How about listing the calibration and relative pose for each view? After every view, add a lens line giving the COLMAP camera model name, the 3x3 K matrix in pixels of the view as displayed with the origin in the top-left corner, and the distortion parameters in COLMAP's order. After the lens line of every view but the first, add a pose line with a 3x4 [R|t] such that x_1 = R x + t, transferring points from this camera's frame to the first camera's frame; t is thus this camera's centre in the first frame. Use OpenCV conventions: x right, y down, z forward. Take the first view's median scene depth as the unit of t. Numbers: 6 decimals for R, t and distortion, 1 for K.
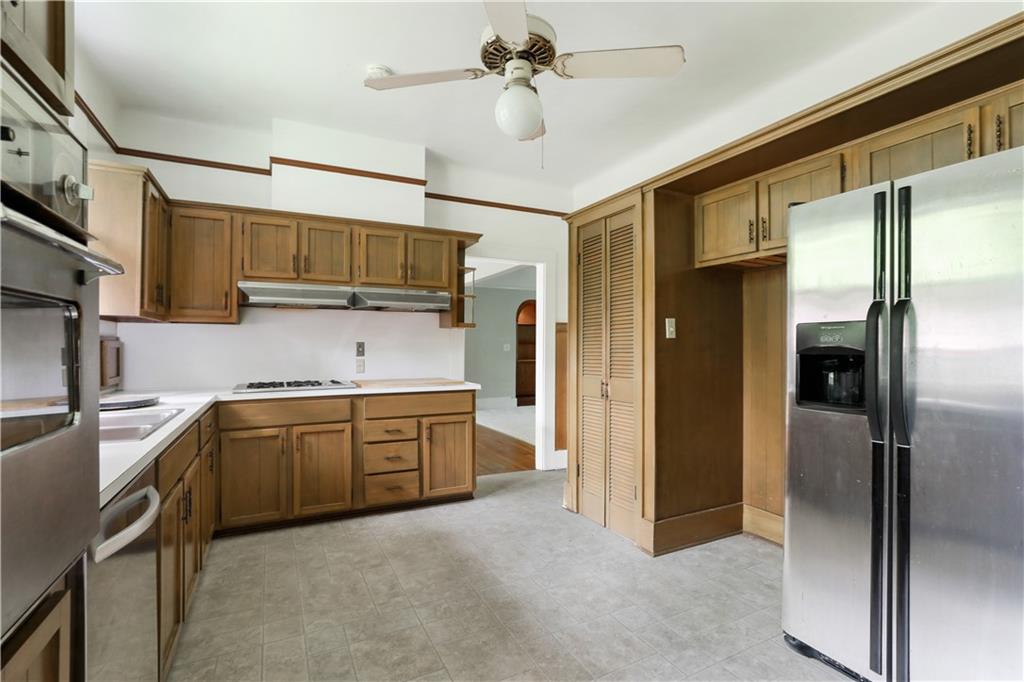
lens RADIAL K [[476.7, 0, 511.5], [0, 476.7, 344.6], [0, 0, 1]] dist [0.005946, 0.004736]
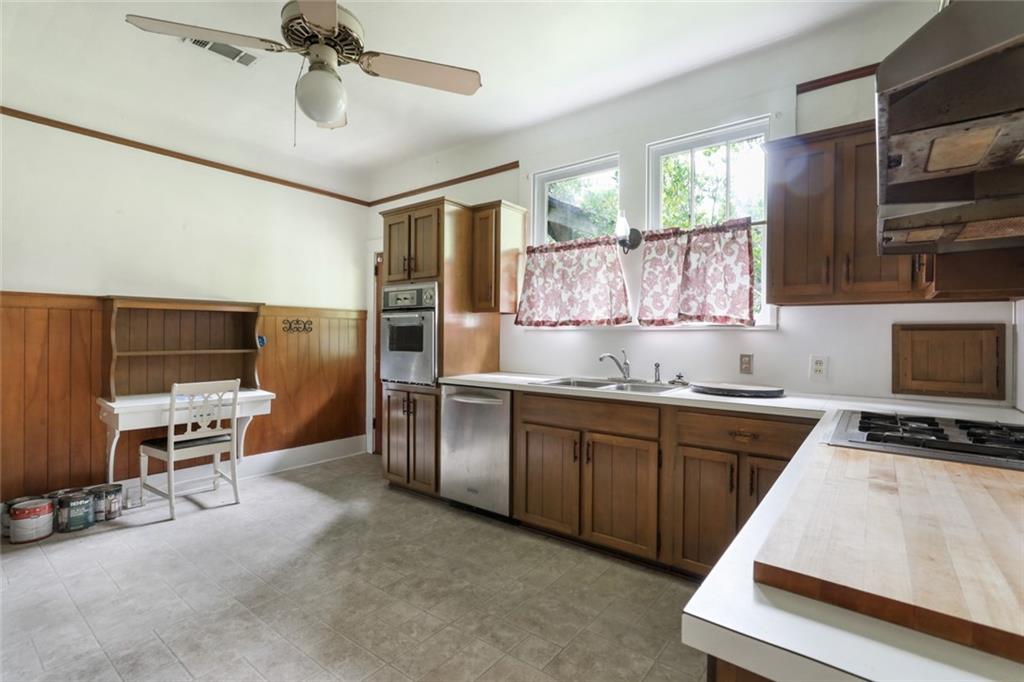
lens RADIAL K [[476.7, 0, 512.6], [0, 476.7, 339.7], [0, 0, 1]] dist [0.005946, 0.004736]
pose [[-0.904127, -0.000499, -0.427264, 0.072894], [-0.001346, 0.999998, 0.001681, 0.010737], [0.427262, 0.002095, -0.904125, 1.925524]]
